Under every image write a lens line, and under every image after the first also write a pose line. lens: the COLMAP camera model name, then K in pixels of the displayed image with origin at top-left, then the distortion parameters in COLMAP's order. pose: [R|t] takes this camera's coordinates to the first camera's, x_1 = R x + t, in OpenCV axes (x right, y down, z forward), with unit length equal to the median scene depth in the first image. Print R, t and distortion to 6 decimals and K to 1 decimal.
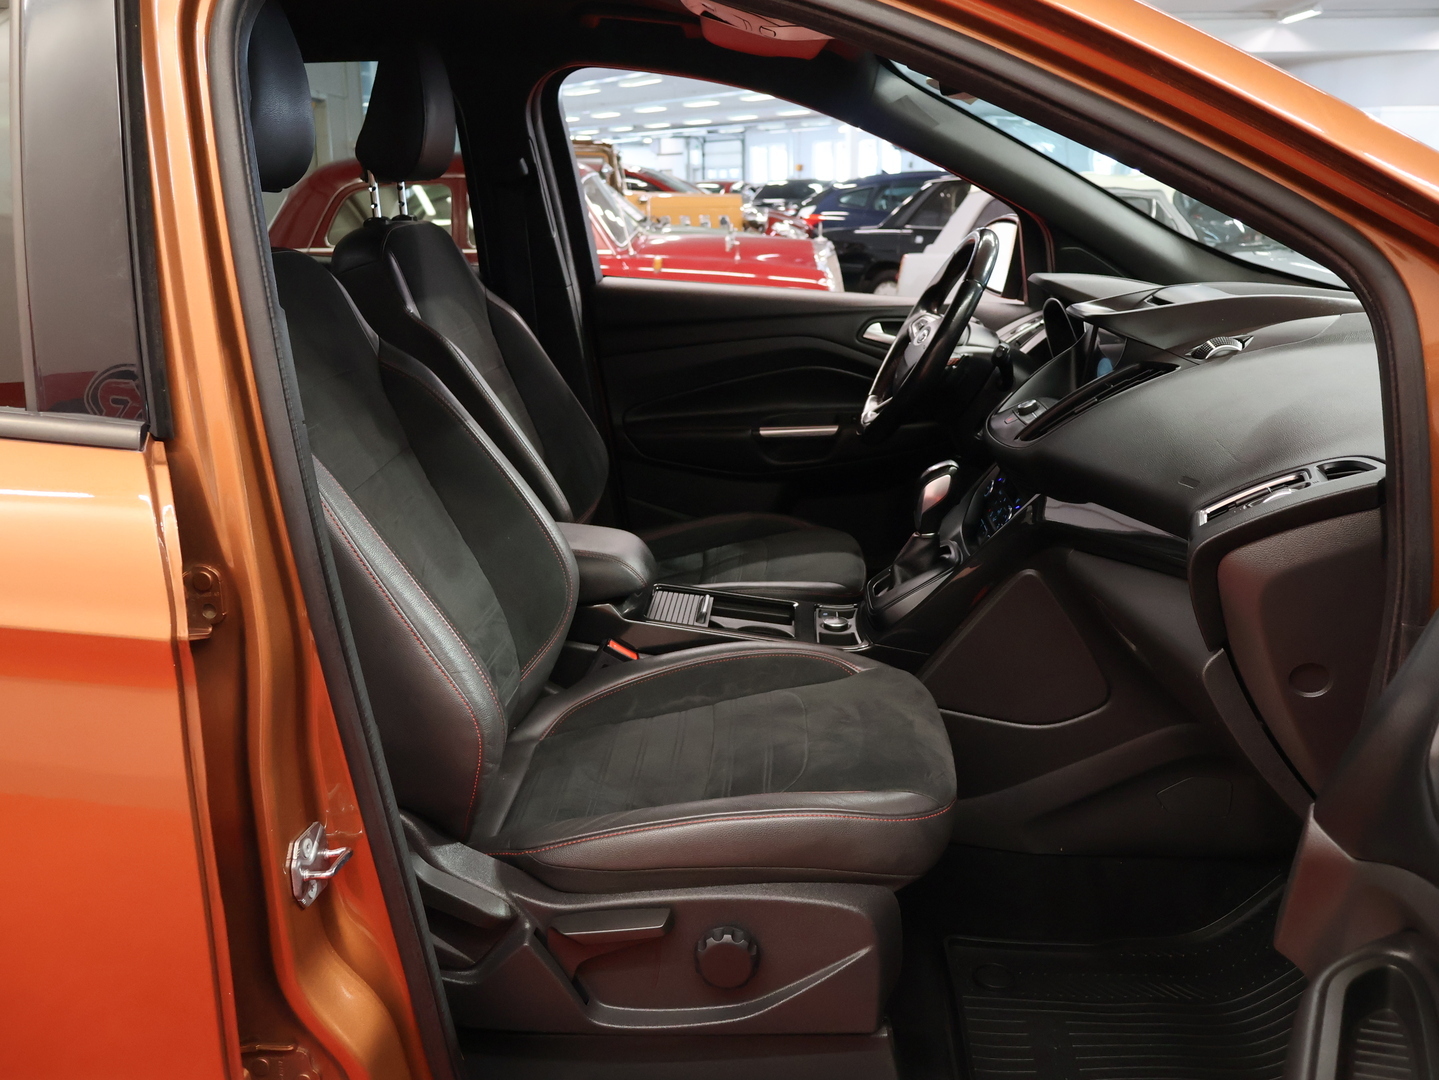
lens RADIAL K [[1361.5, 0, 719.5], [0, 1361.5, 540.0], [0, 0, 1]] dist [-0.005960, -0.014487]
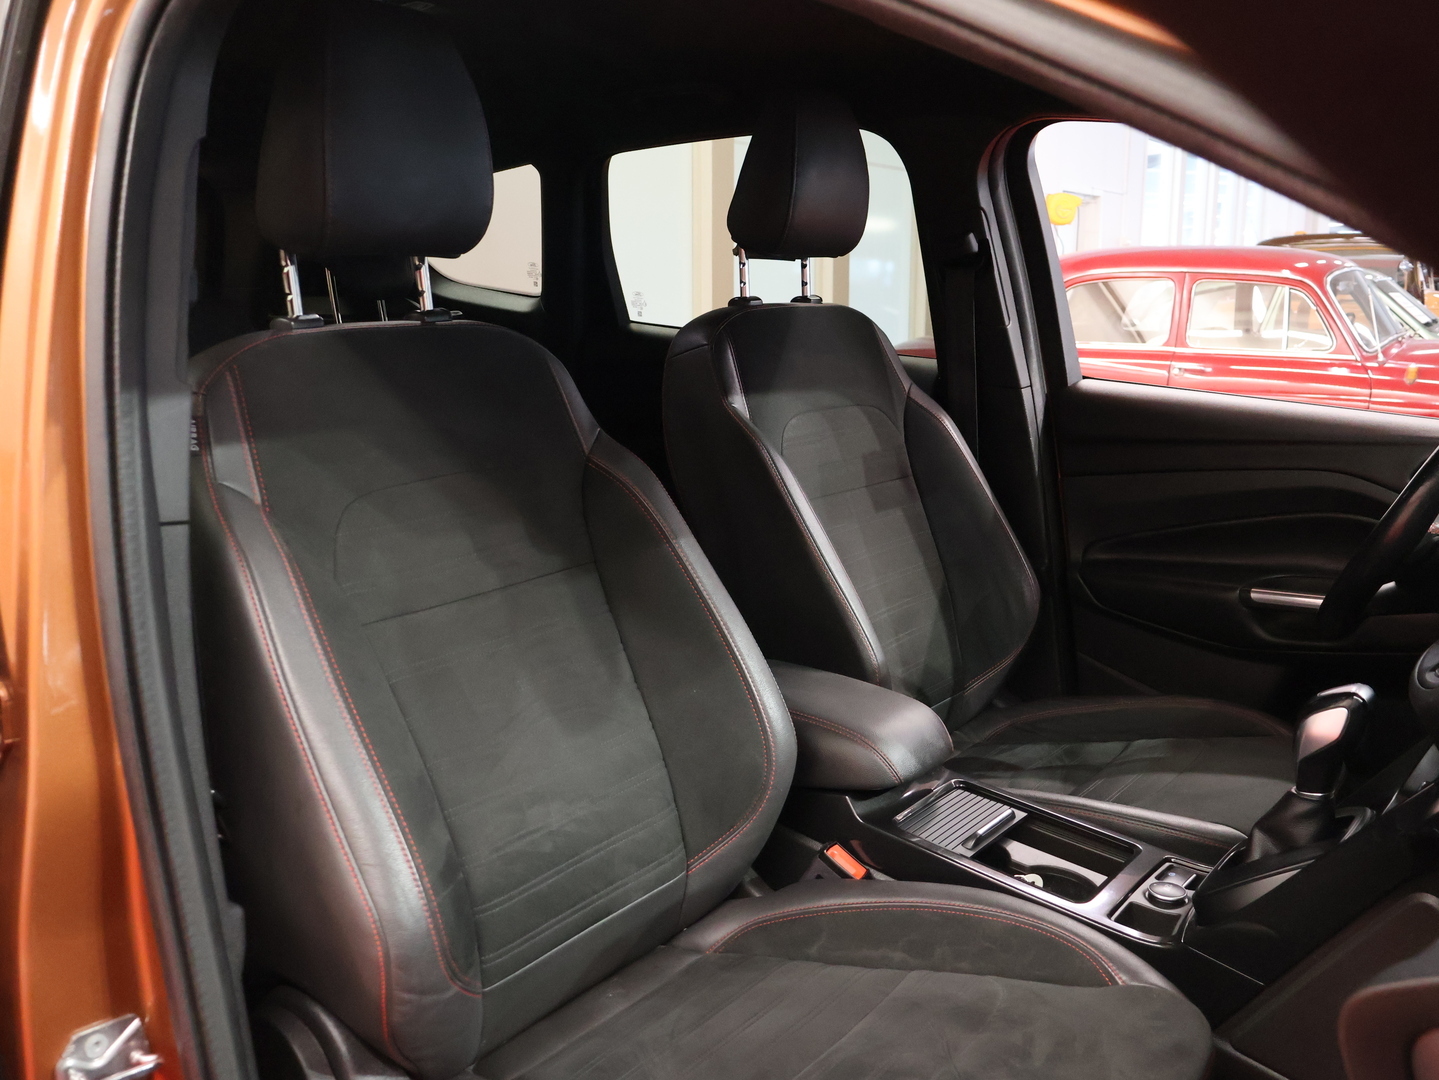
lens RADIAL K [[1361.5, 0, 719.5], [0, 1361.5, 540.0], [0, 0, 1]] dist [-0.005960, -0.014487]
pose [[0.837456, 0.112197, -0.534863, 0.210641], [-0.148341, 0.988623, -0.024882, -0.055109], [0.525987, 0.100179, 0.844572, 0.252600]]
